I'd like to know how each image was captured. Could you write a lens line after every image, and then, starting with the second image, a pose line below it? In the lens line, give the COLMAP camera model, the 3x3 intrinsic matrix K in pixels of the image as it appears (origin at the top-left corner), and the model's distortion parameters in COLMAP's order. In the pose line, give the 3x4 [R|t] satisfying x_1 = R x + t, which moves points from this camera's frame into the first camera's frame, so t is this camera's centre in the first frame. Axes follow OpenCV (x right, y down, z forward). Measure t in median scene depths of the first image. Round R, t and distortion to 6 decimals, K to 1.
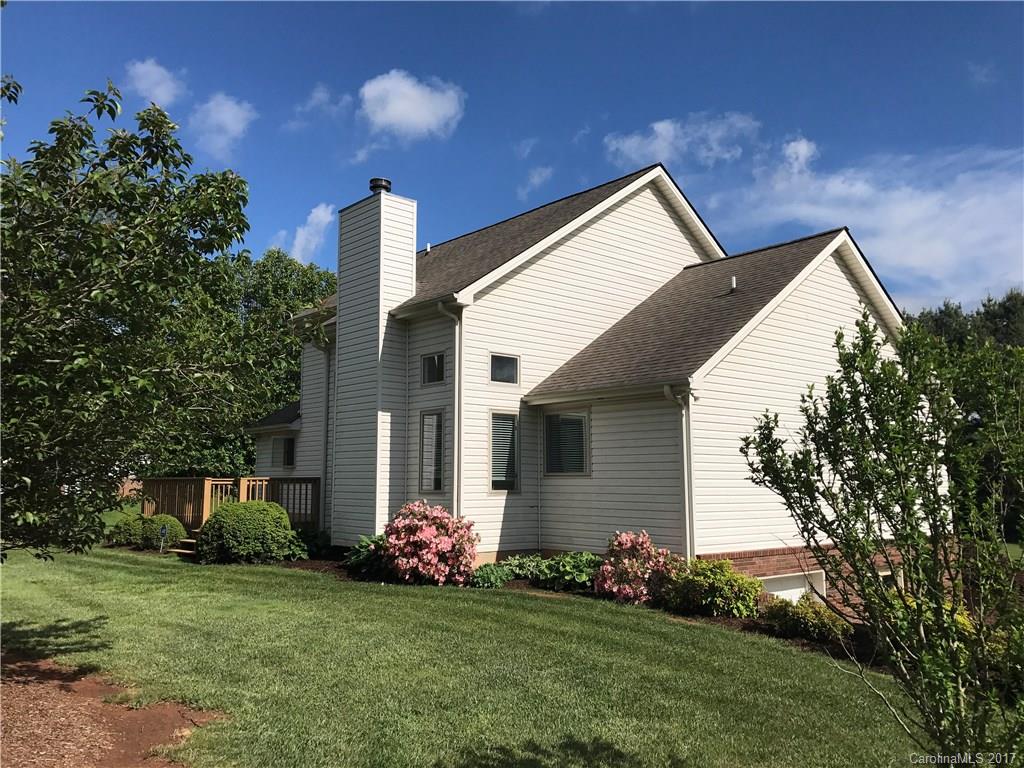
lens RADIAL K [[829.0, 0, 512.0], [0, 829.0, 384.0], [0, 0, 1]] dist [0.009119, 0.000737]
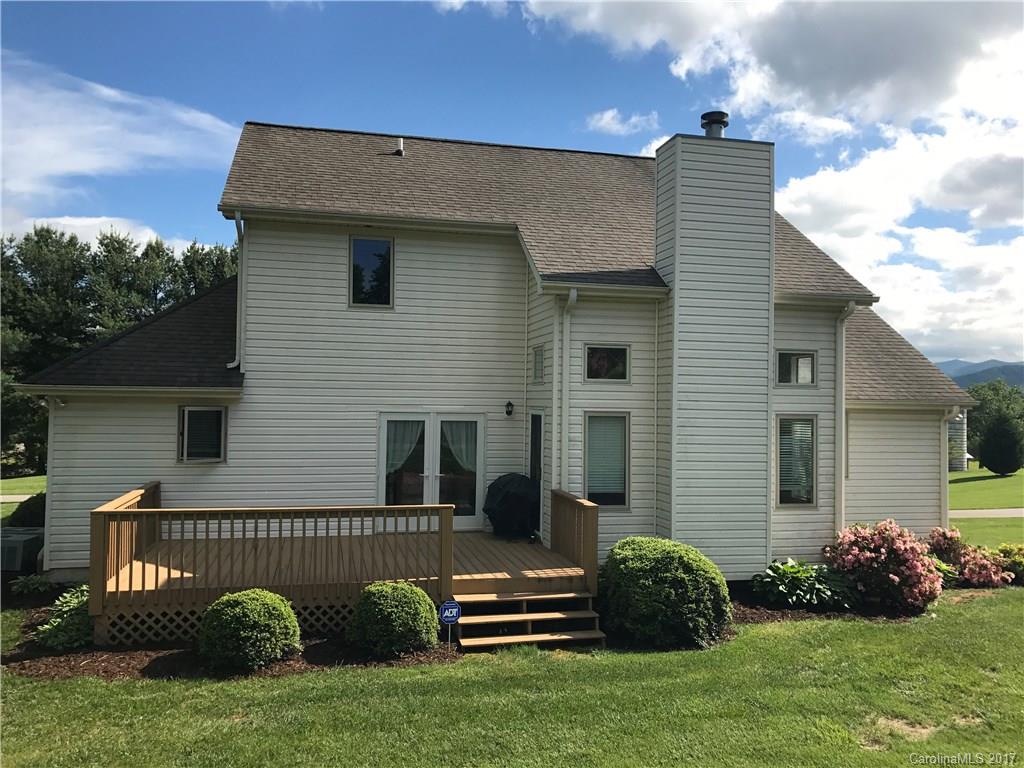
lens RADIAL K [[829.0, 0, 512.0], [0, 829.0, 384.0], [0, 0, 1]] dist [0.009119, 0.000737]
pose [[0.464877, 0.023010, 0.885076, -0.685564], [-0.110184, 0.993394, 0.032048, 0.006087], [-0.878492, -0.112420, 0.464342, 0.558585]]
